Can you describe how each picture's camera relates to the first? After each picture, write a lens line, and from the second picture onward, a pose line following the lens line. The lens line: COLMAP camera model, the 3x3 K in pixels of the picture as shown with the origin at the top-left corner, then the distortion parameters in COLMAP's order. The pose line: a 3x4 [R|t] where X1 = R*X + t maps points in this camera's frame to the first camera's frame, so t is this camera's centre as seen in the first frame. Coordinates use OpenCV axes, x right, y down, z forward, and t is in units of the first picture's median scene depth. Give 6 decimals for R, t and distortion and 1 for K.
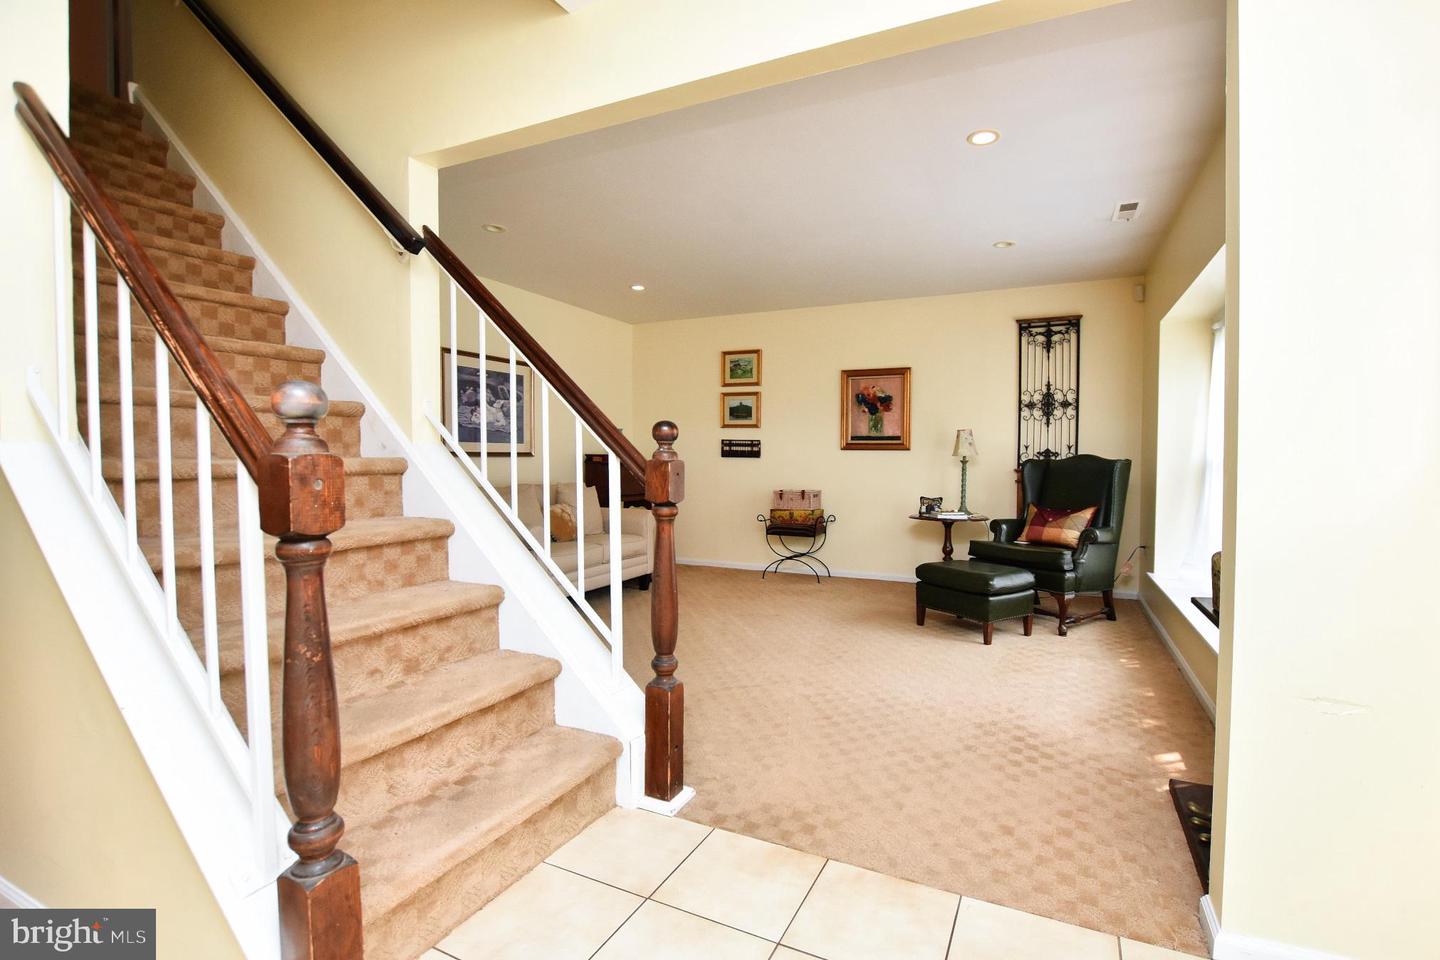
lens RADIAL K [[648.6, 0, 725.9], [0, 648.6, 478.6], [0, 0, 1]] dist [-0.024987, 0.000307]
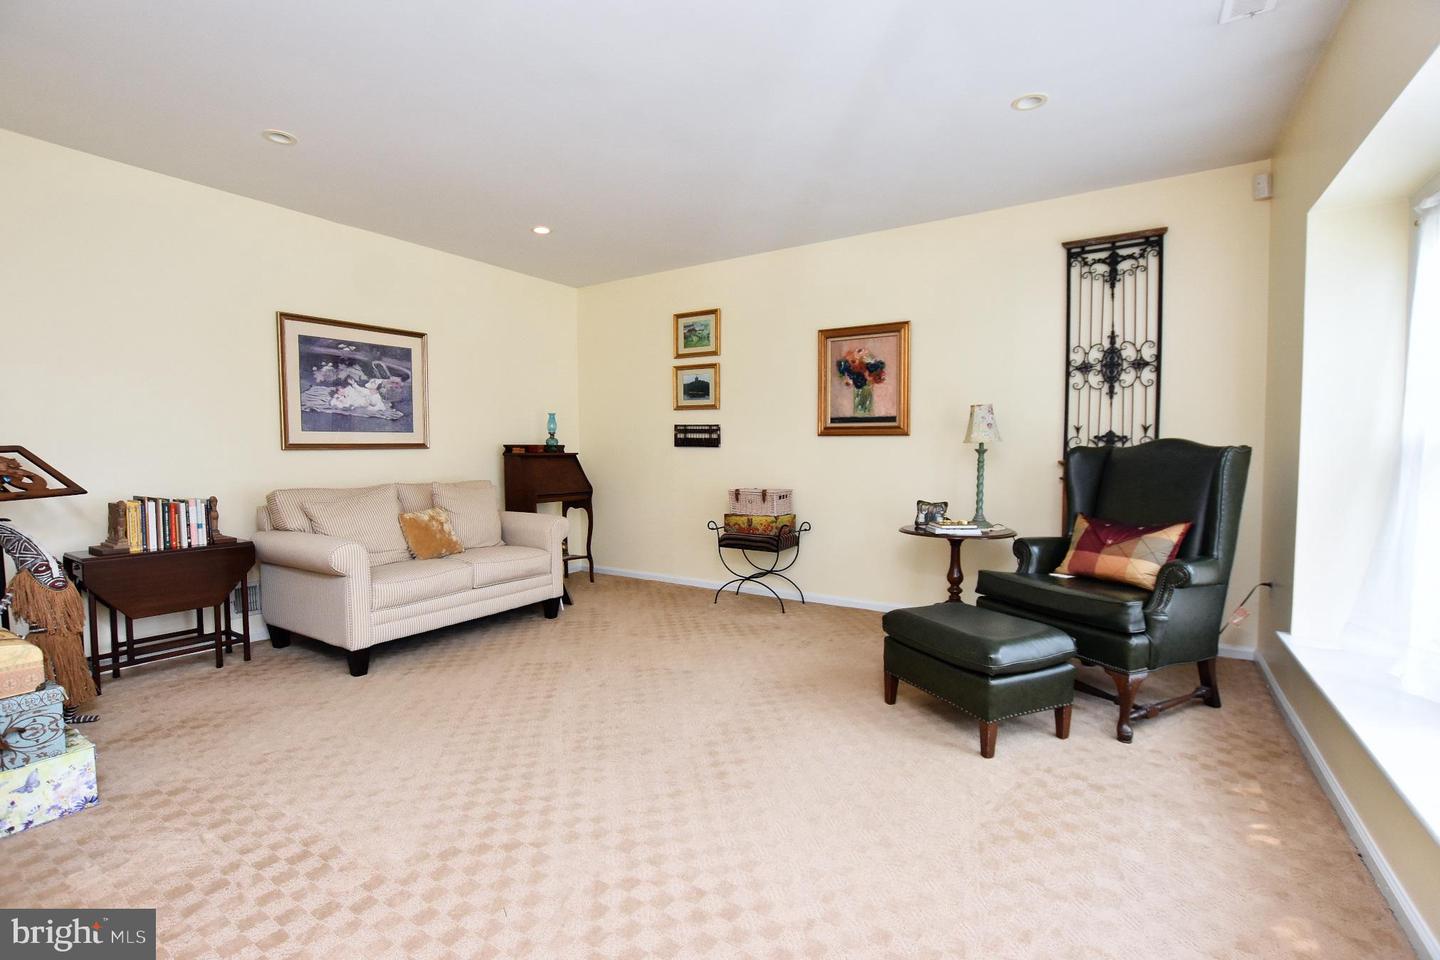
lens RADIAL K [[648.6, 0, 680.7], [0, 648.6, 481.2], [0, 0, 1]] dist [-0.024987, 0.000307]
pose [[0.989135, -0.001190, -0.147008, 0.151644], [0.004263, 0.999779, 0.020589, -0.009245], [0.146951, -0.020992, 0.988921, 0.266668]]
